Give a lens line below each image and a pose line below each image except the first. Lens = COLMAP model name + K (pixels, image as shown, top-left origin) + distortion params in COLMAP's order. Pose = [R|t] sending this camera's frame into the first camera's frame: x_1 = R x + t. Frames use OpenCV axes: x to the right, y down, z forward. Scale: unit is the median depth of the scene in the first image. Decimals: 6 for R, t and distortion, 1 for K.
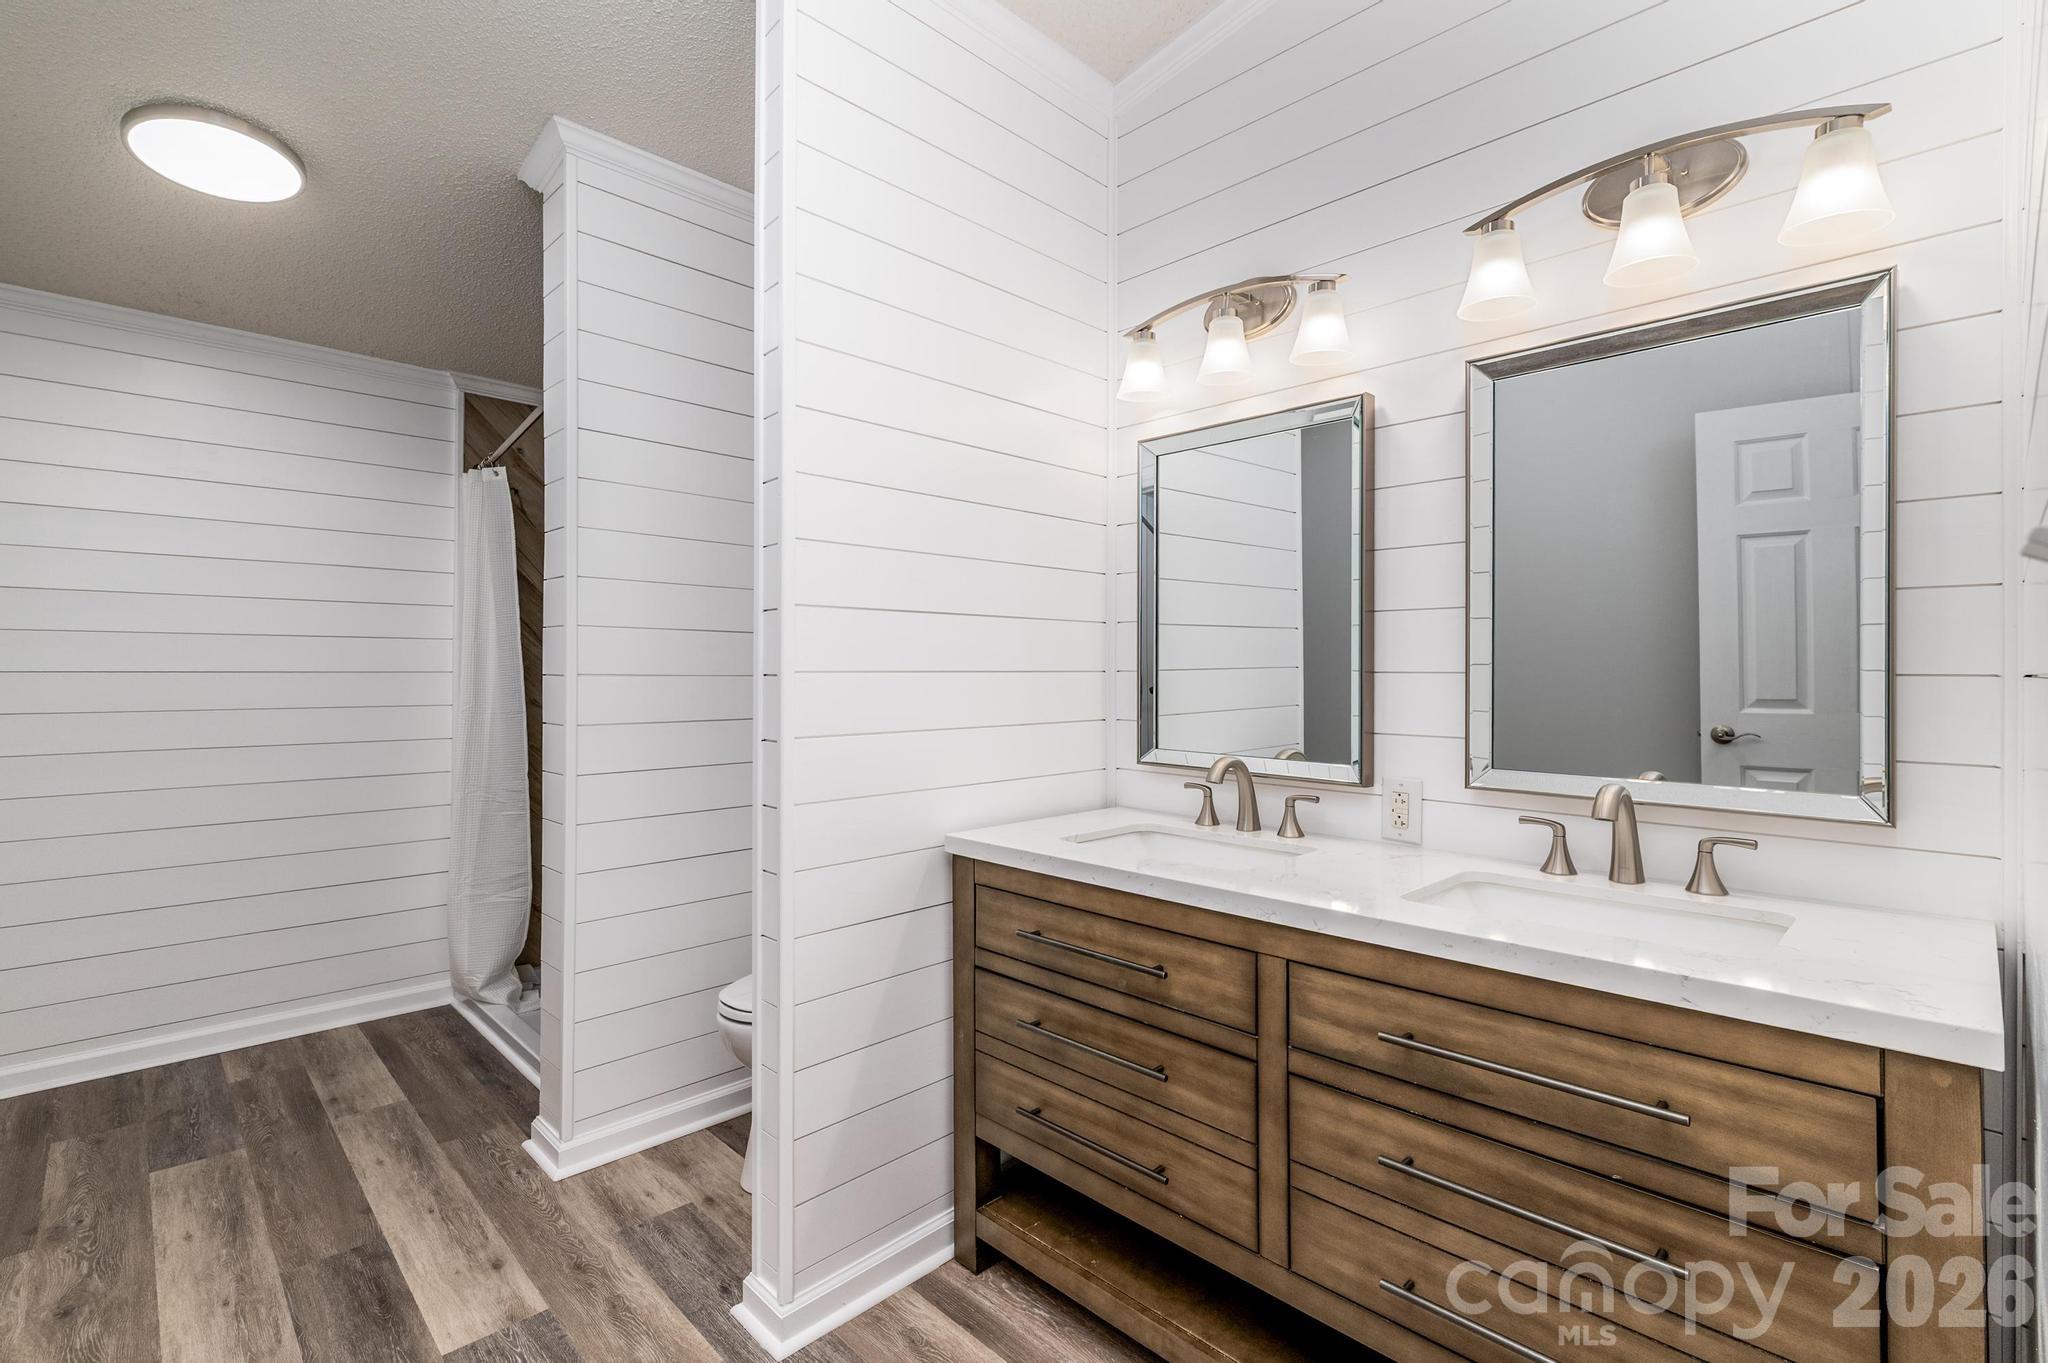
lens RADIAL K [[916.3, 0, 1009.9], [0, 916.3, 653.2], [0, 0, 1]] dist [-0.000511, -0.000241]
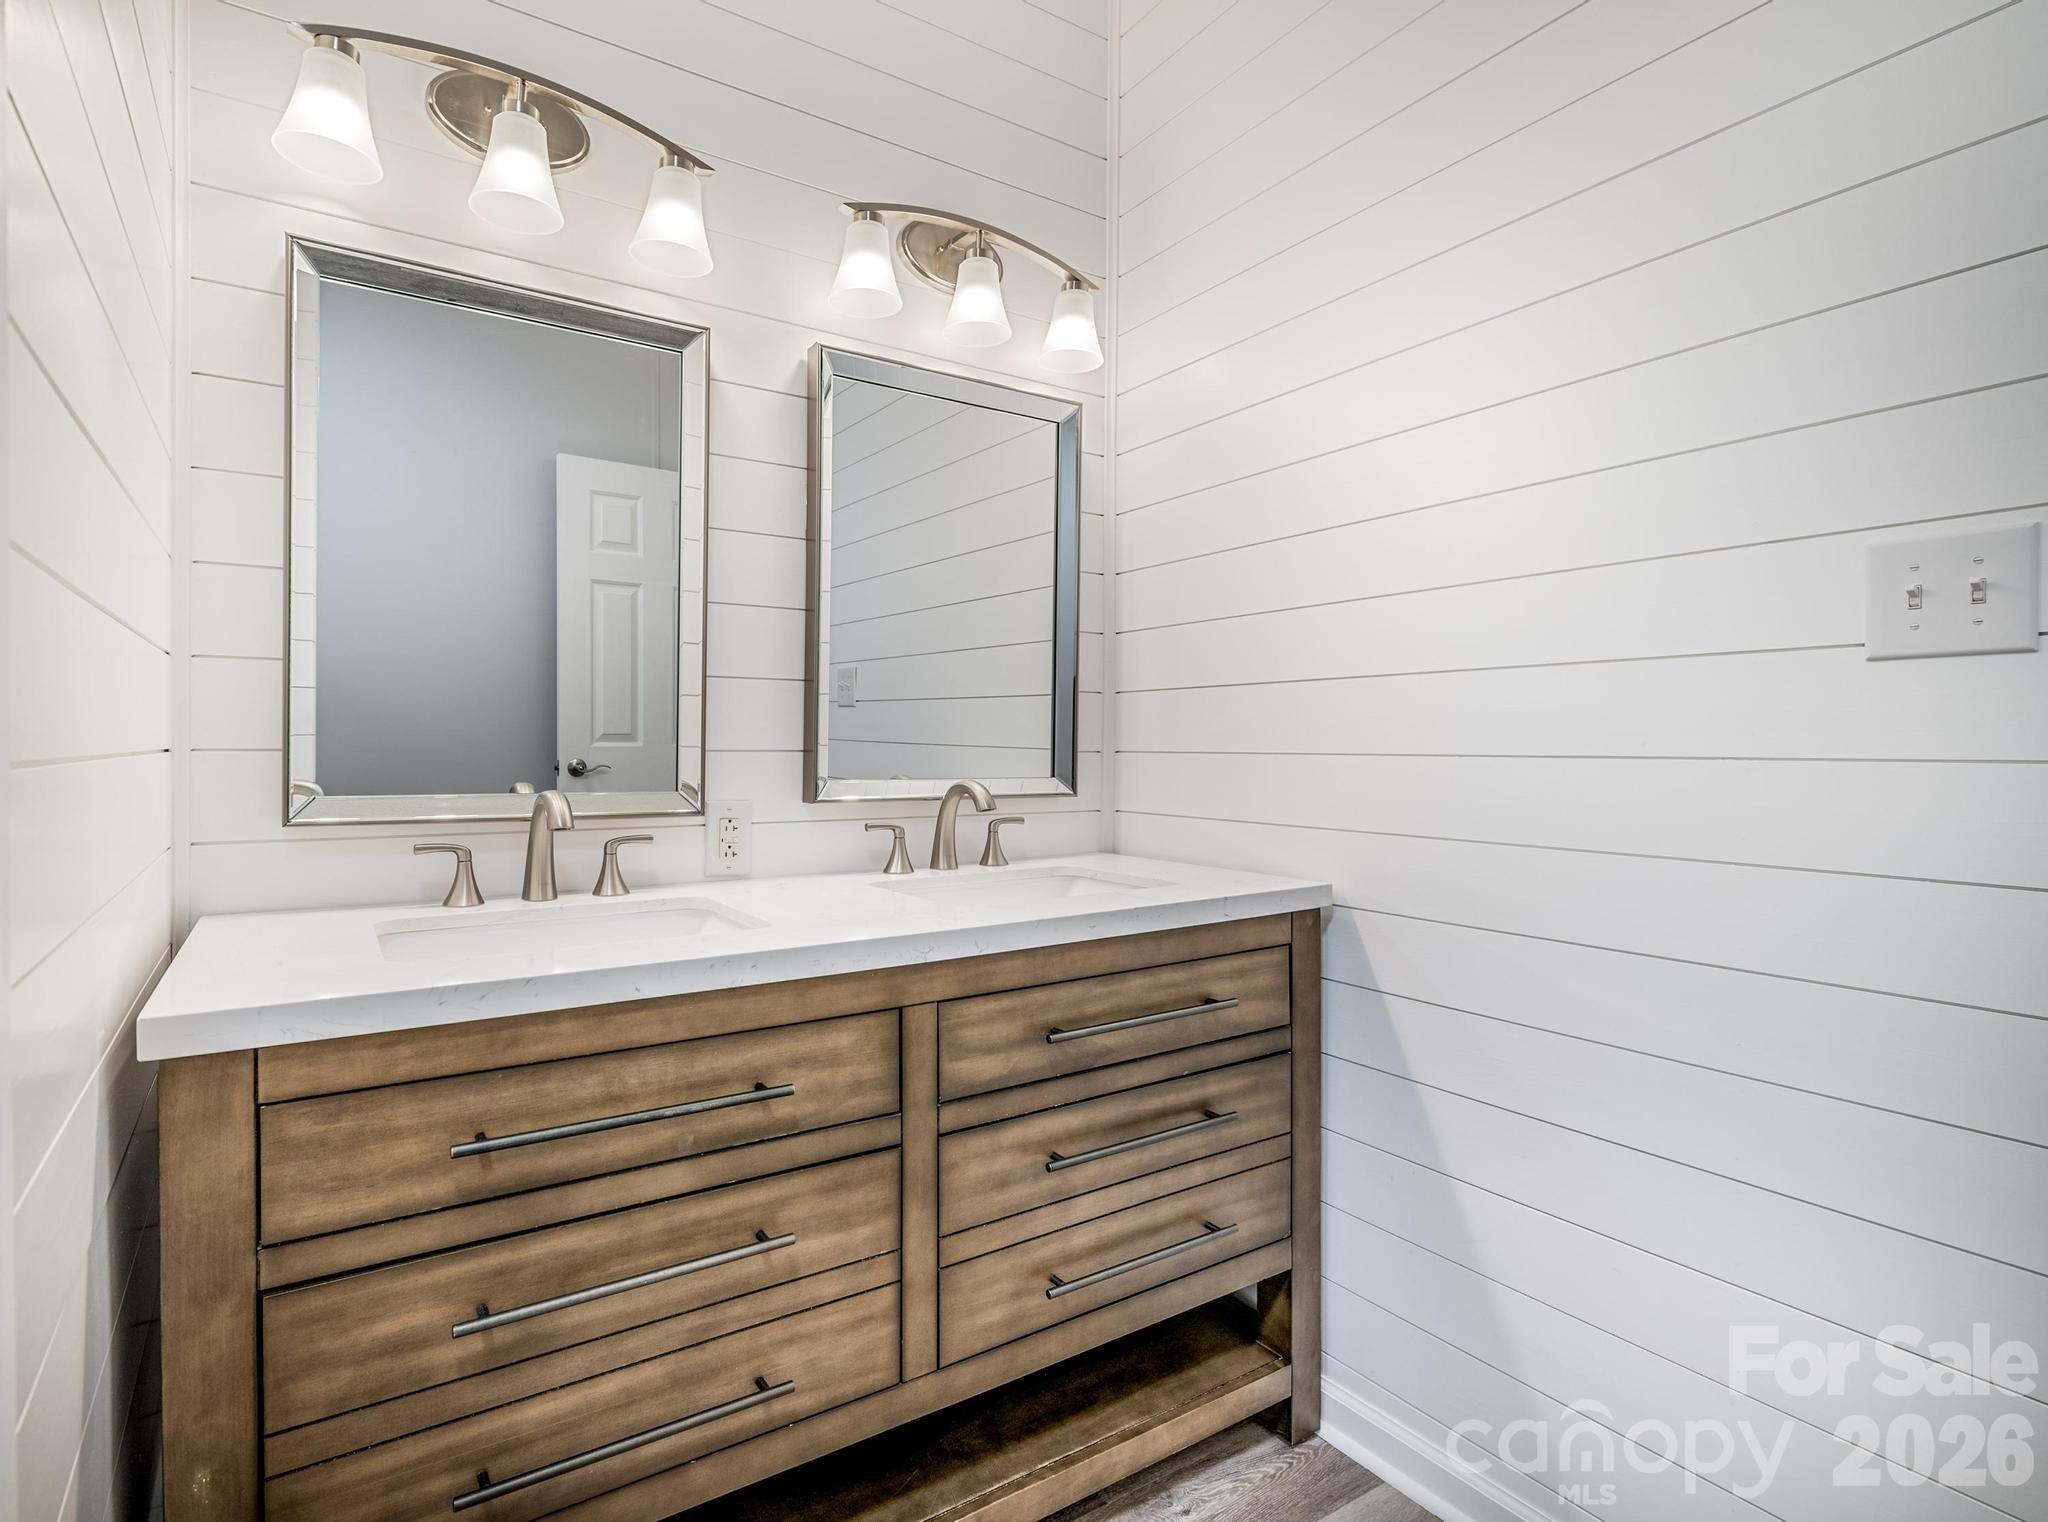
lens RADIAL K [[984.9, 0, 1021.5], [0, 984.9, 735.1], [0, 0, 1]] dist [-0.001711, -0.001010]
pose [[0.226214, -0.001517, 0.974076, -0.525927], [-0.024983, 0.999661, 0.007359, 0.081692], [-0.973757, -0.026000, 0.226099, 0.702424]]
